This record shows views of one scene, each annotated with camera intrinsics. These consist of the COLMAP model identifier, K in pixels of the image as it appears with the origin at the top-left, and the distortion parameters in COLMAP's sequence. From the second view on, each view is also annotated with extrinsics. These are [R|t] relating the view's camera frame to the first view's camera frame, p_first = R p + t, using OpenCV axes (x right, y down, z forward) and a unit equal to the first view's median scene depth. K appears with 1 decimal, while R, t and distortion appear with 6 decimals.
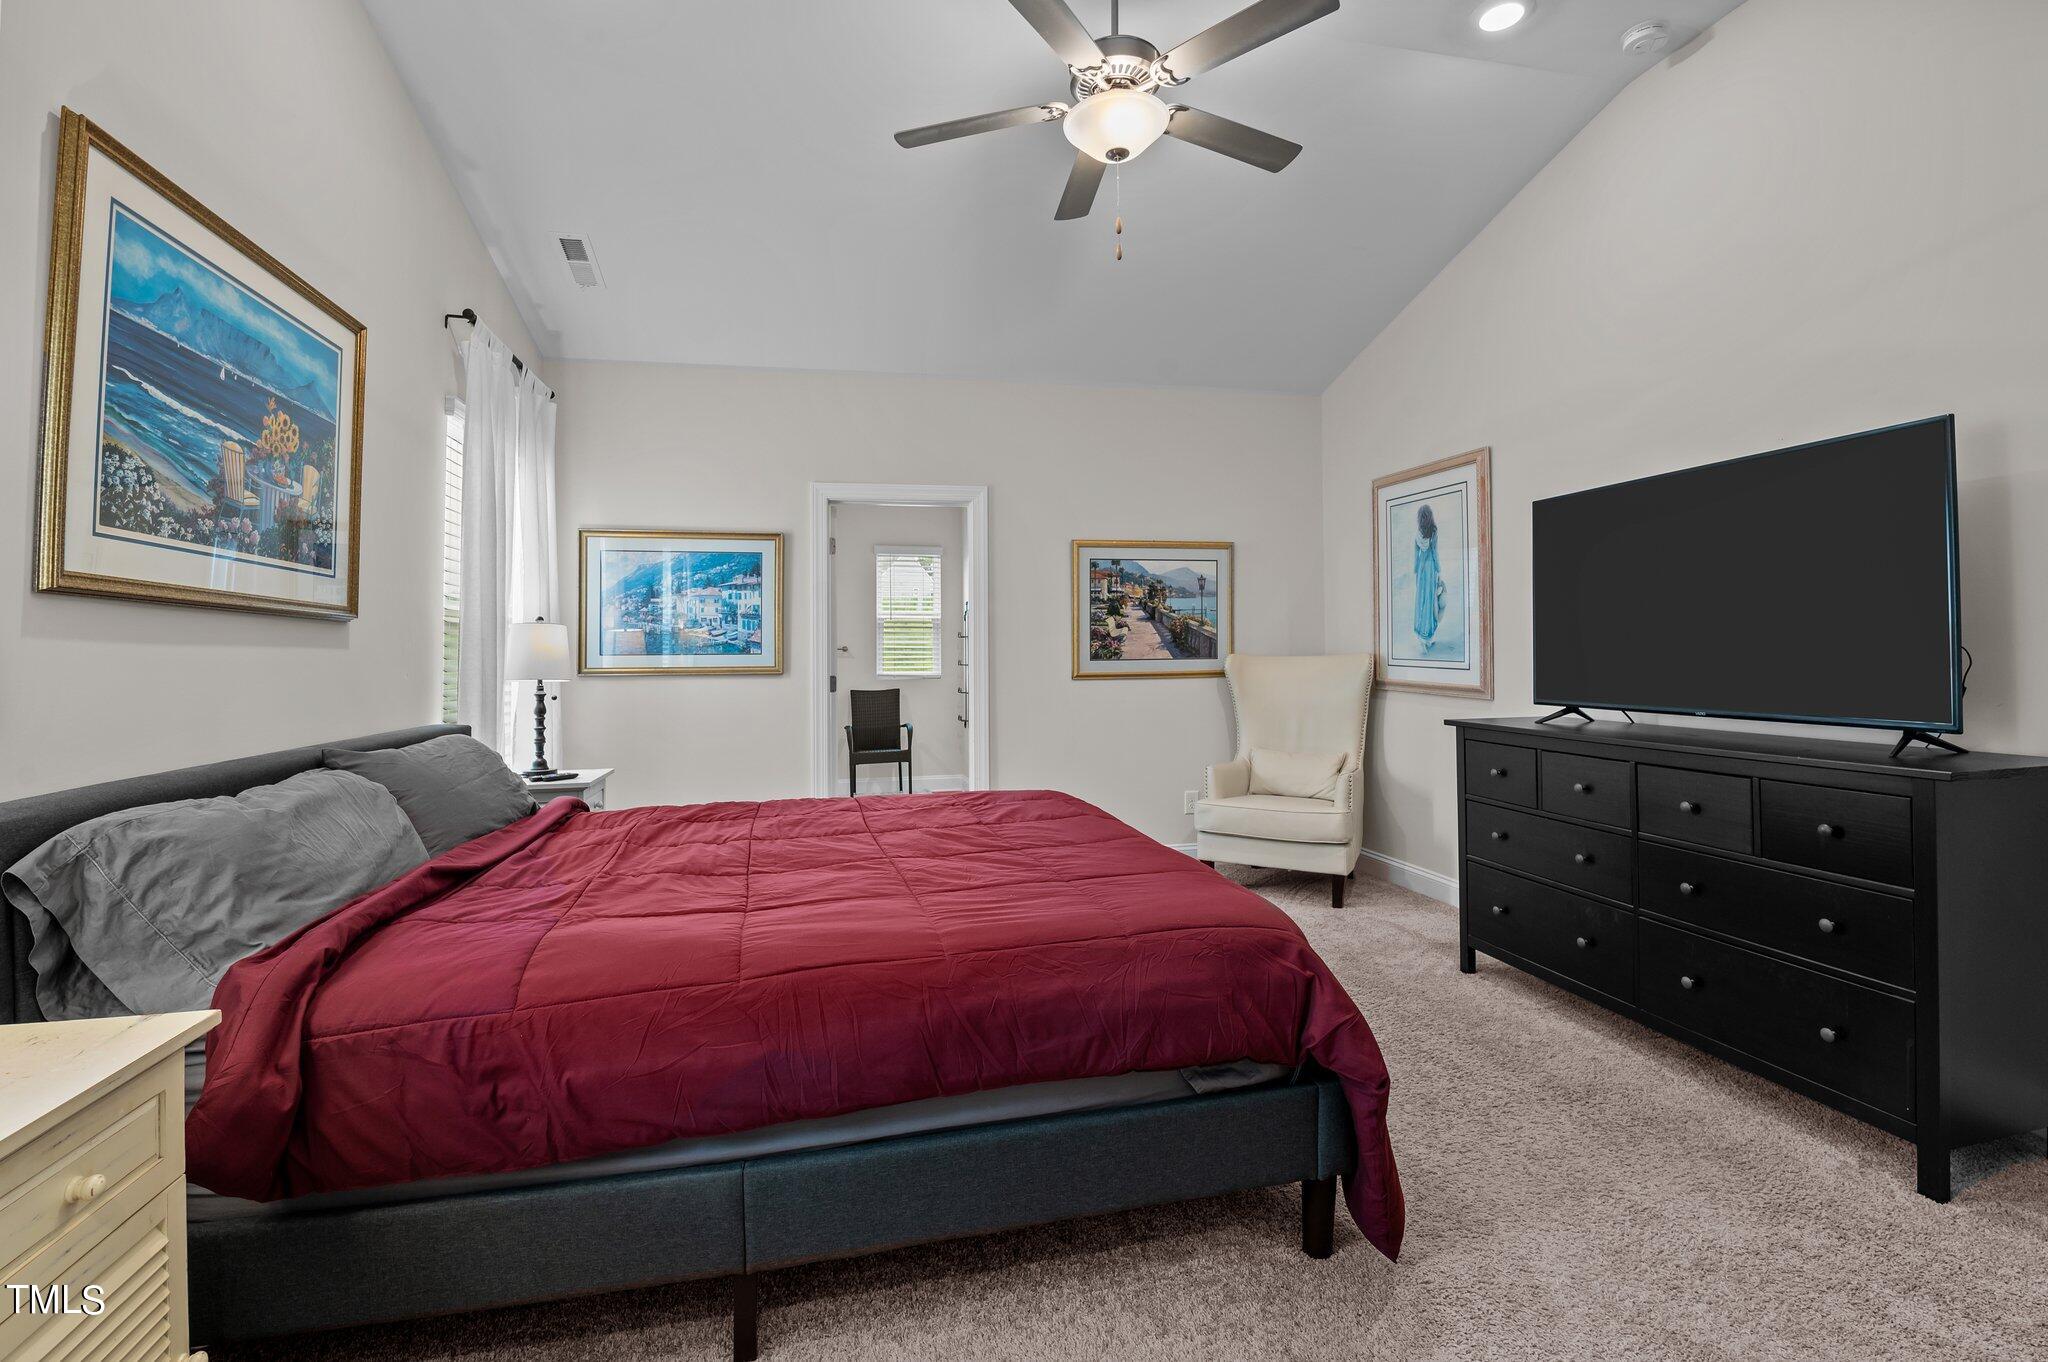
lens RADIAL K [[901.8, 0, 1053.4], [0, 901.8, 603.2], [0, 0, 1]] dist [0.001742, -0.007416]
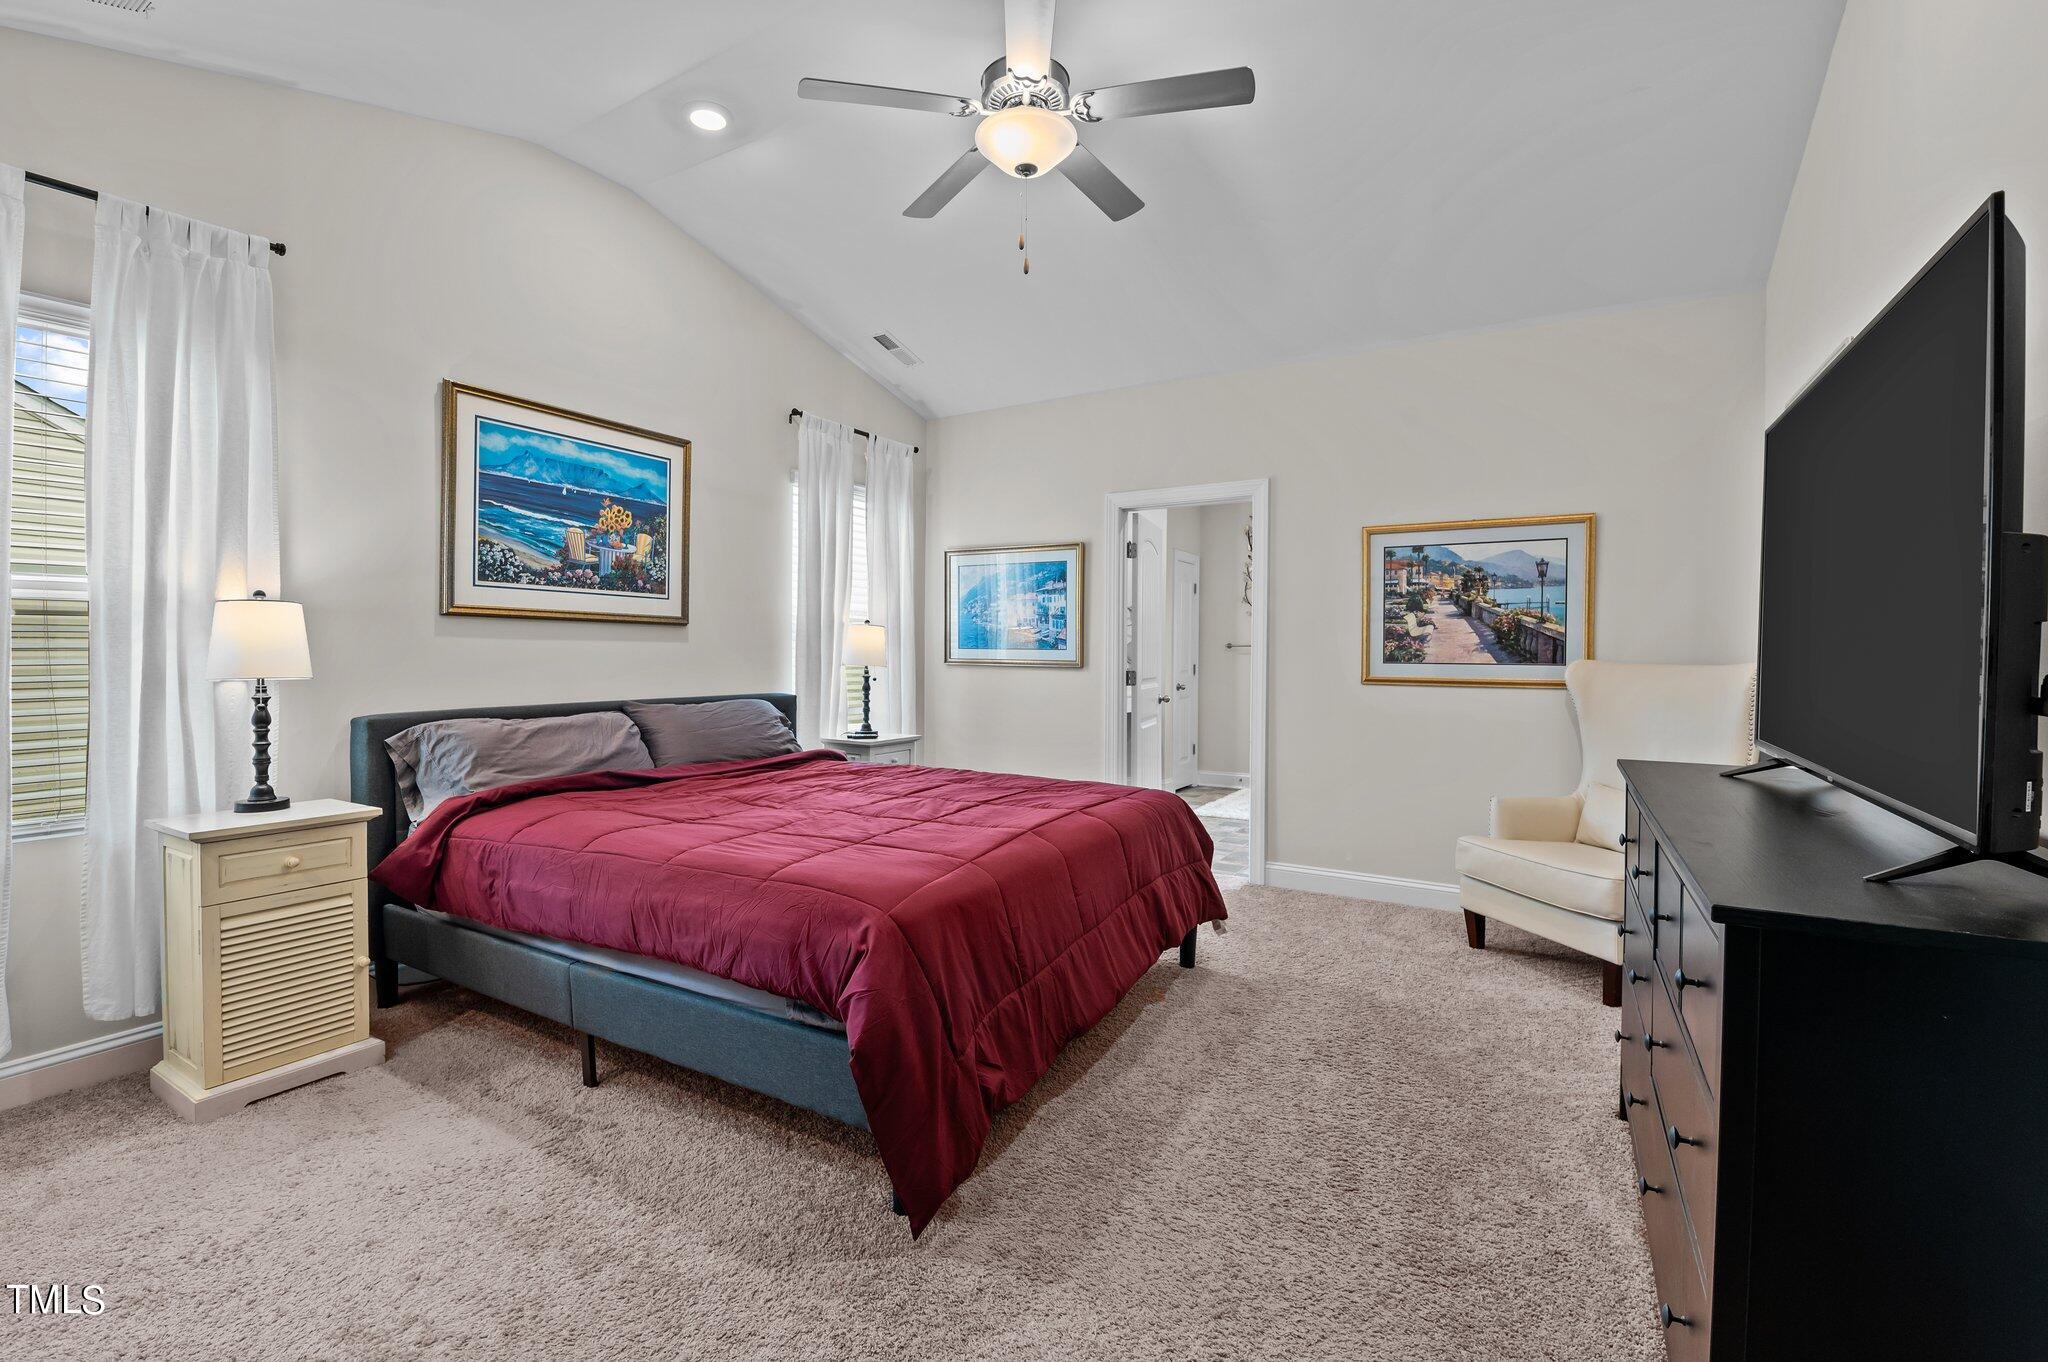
lens RADIAL K [[901.8, 0, 992.2], [0, 901.8, 637.7], [0, 0, 1]] dist [0.001742, -0.007416]
pose [[0.719112, 0.006977, -0.694859, 0.915870], [0.023703, 0.999121, 0.034562, -0.001573], [0.694490, -0.041324, 0.718315, 0.261491]]
